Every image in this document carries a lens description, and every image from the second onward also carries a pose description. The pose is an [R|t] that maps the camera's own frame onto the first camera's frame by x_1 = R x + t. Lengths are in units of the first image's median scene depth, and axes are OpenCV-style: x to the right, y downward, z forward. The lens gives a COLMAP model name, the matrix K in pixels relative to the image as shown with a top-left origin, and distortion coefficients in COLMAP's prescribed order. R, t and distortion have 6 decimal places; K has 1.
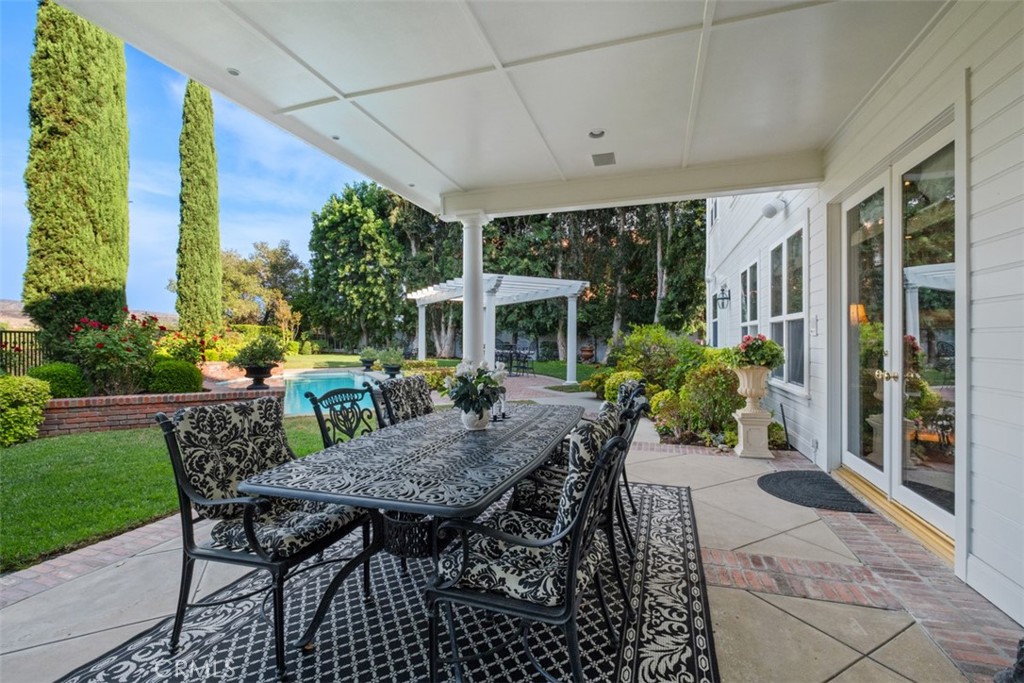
lens RADIAL K [[447.5, 0, 515.1], [0, 447.5, 339.1], [0, 0, 1]] dist [0.000921, -0.004765]
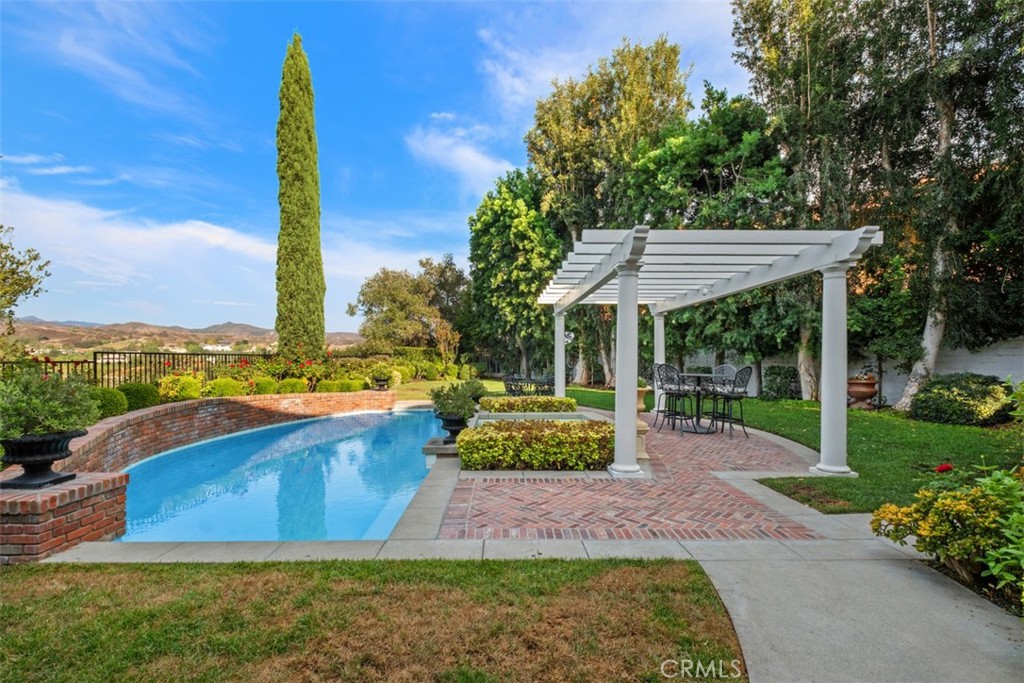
lens RADIAL K [[465.9, 0, 509.7], [0, 465.9, 357.2], [0, 0, 1]] dist [-0.002524, -0.005309]
pose [[0.893705, -0.007821, -0.448586, 0.026628], [0.006006, 0.999967, -0.005469, -0.005074], [0.448614, 0.002193, 0.893723, 0.252375]]
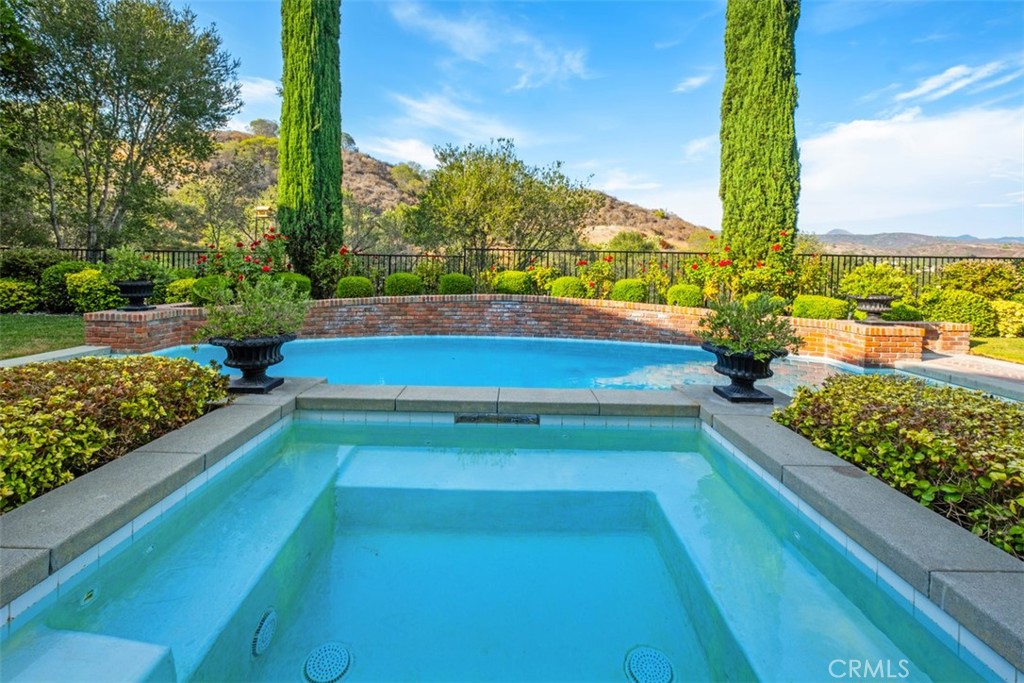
lens RADIAL K [[447.5, 0, 514.9], [0, 447.5, 277.9], [0, 0, 1]] dist [0.000921, -0.004765]
pose [[-0.469516, 0.004723, -0.882911, -0.053334], [-0.020979, 0.999644, 0.016504, 0.005993], [0.882674, 0.026271, -0.469250, 0.640227]]
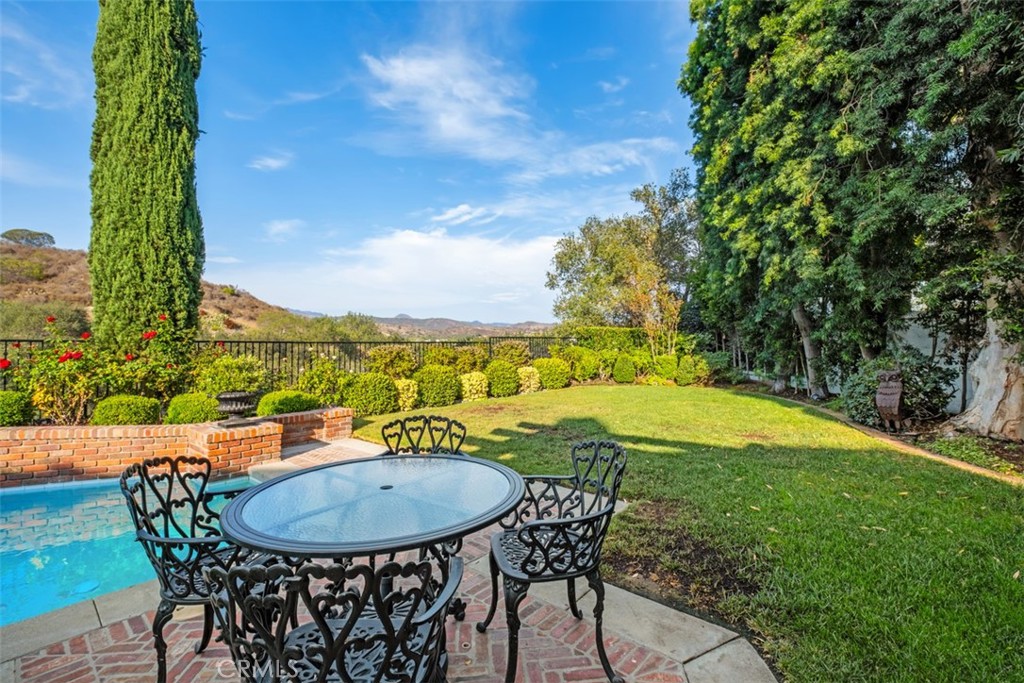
lens RADIAL K [[419.9, 0, 512.6], [0, 419.9, 342.5], [0, 0, 1]] dist [-0.022093, 0.000237]
pose [[0.361113, -0.022102, -0.932260, -0.134751], [0.012067, 0.999746, -0.019028, -0.003145], [0.932444, -0.004378, 0.361288, 0.757983]]
